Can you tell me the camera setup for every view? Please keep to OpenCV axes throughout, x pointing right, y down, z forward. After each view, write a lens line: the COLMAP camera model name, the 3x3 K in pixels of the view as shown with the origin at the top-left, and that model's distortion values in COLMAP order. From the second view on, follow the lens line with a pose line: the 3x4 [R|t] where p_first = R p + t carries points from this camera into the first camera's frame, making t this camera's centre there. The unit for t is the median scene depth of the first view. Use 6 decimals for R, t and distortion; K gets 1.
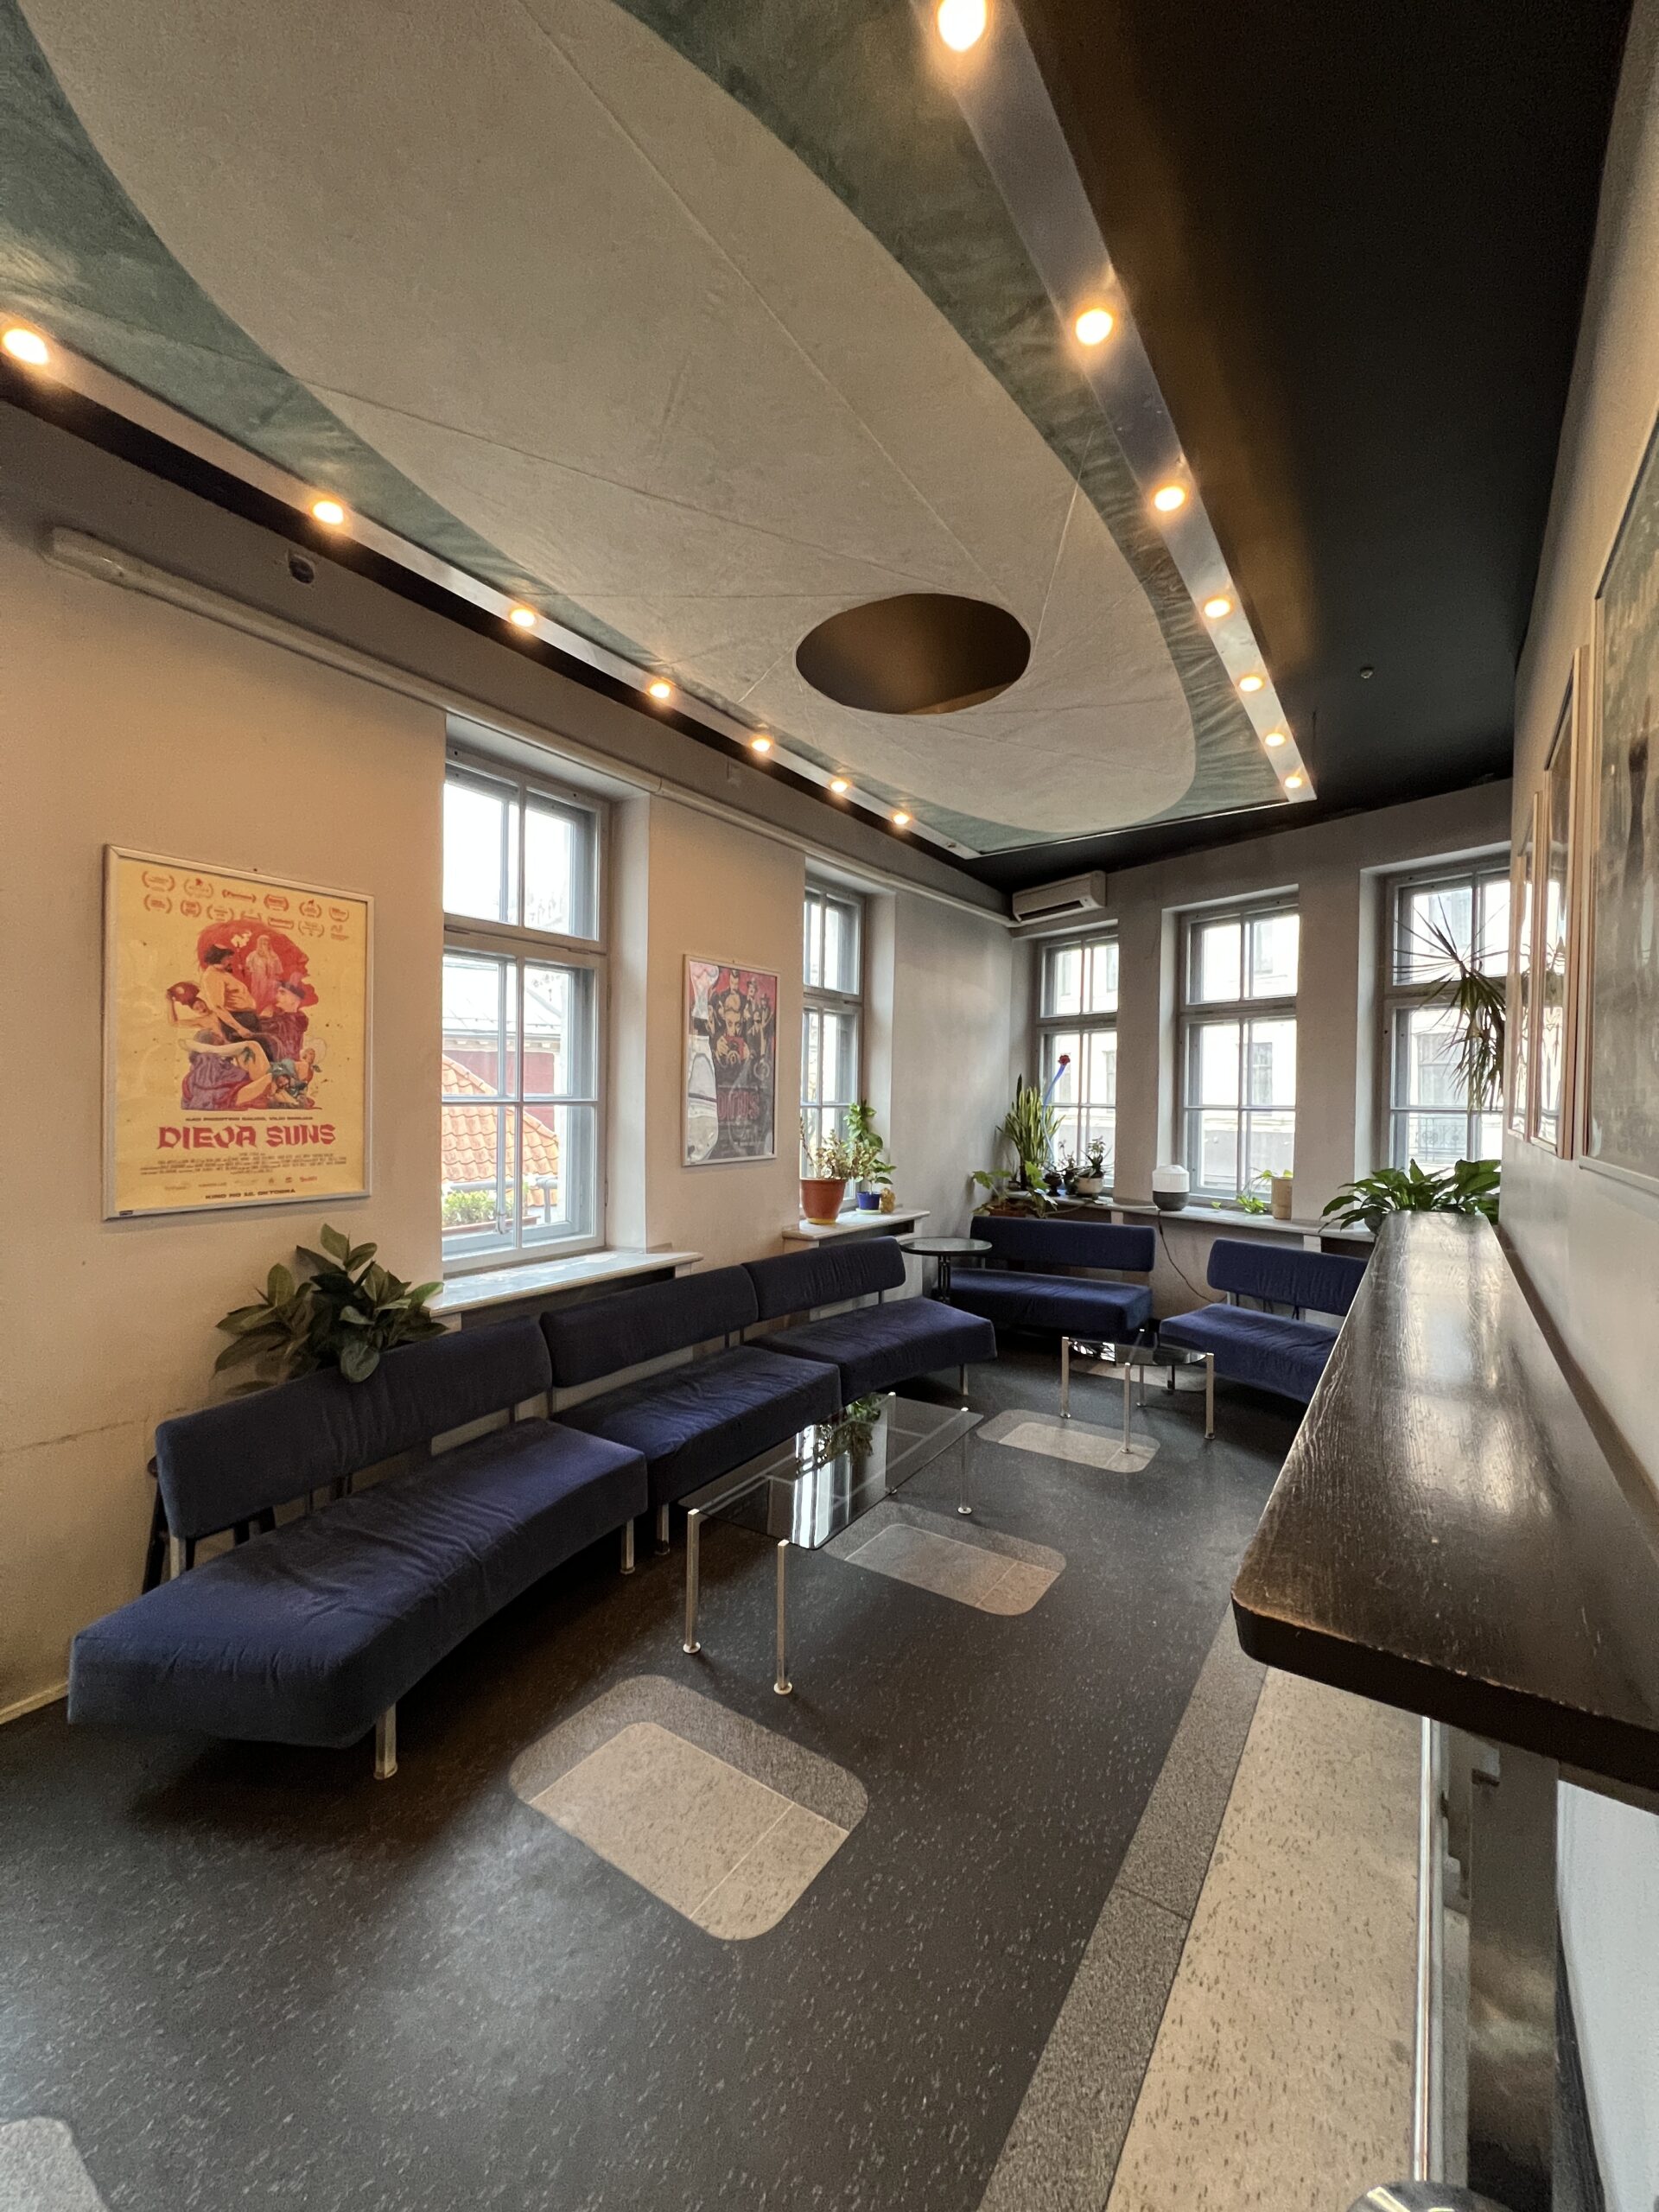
lens RADIAL K [[879.5, 0, 832.2], [0, 879.5, 1105.8], [0, 0, 1]] dist [-0.000351, 0.000212]
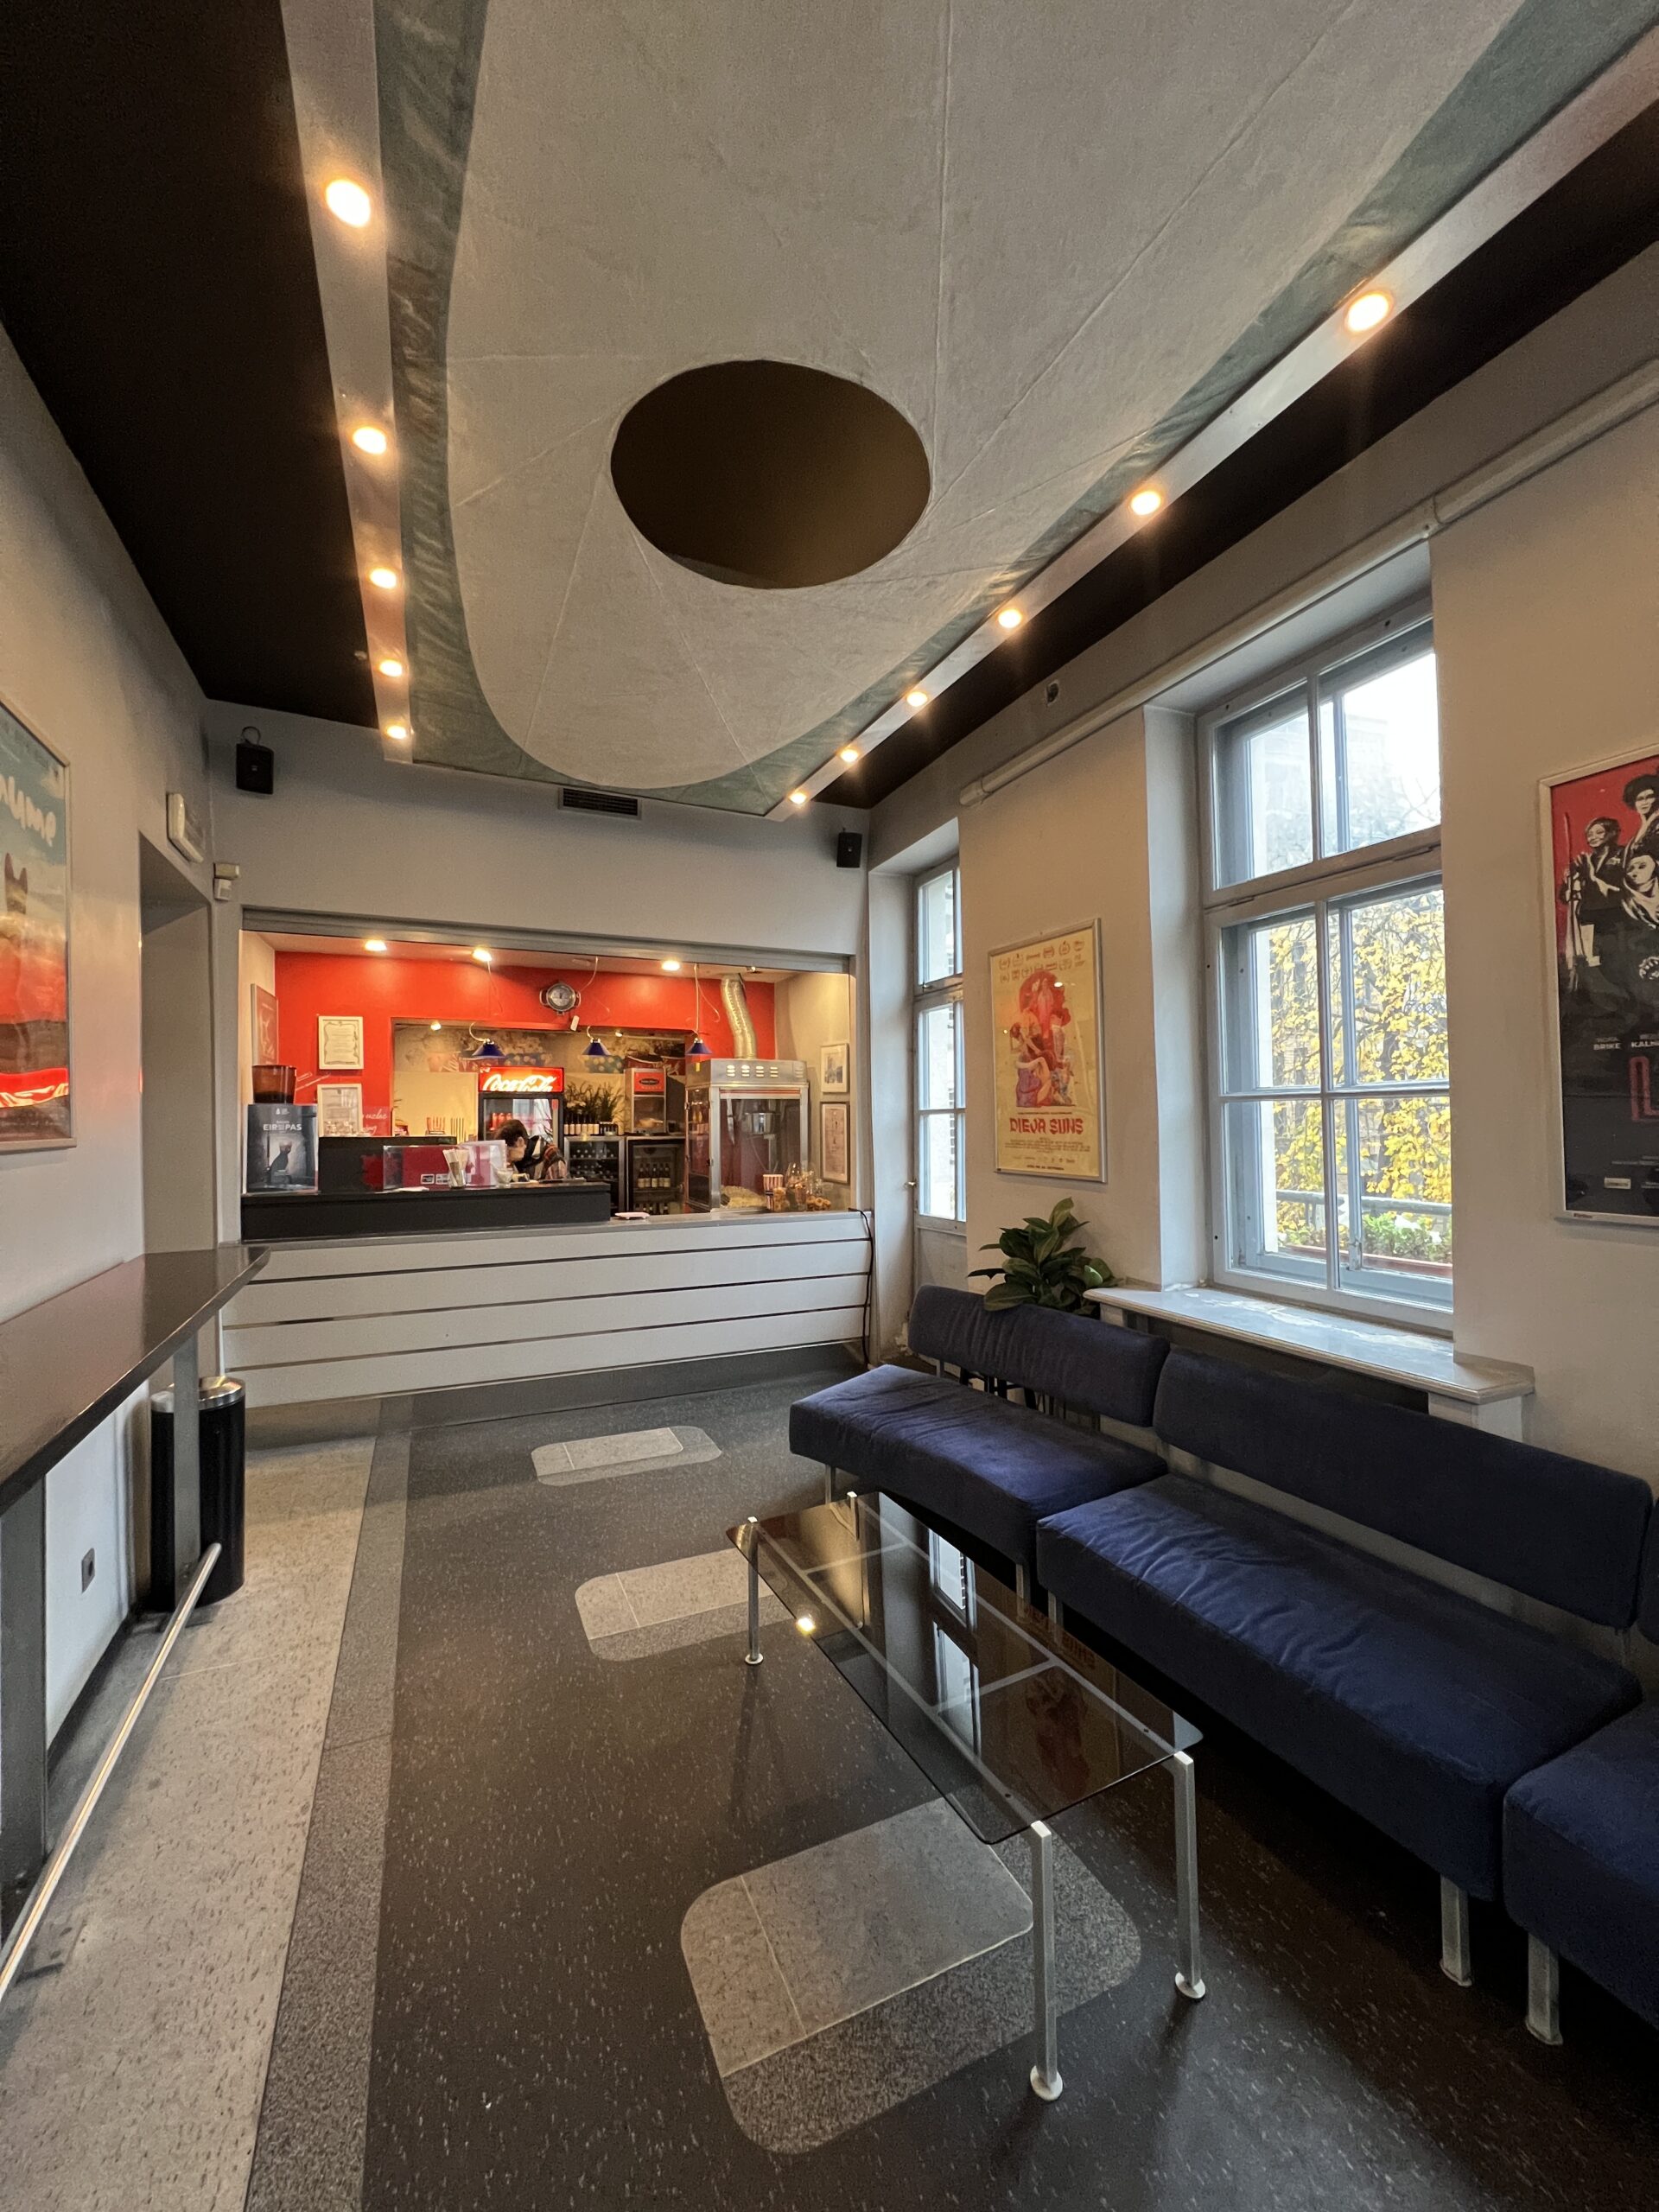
lens RADIAL K [[879.5, 0, 836.6], [0, 879.5, 1108.2], [0, 0, 1]] dist [-0.000351, 0.000212]
pose [[-0.511030, -0.000375, -0.859563, 0.692184], [0.008008, 0.999954, -0.005198, 0.011344], [0.859525, -0.009540, -0.511004, 1.417273]]
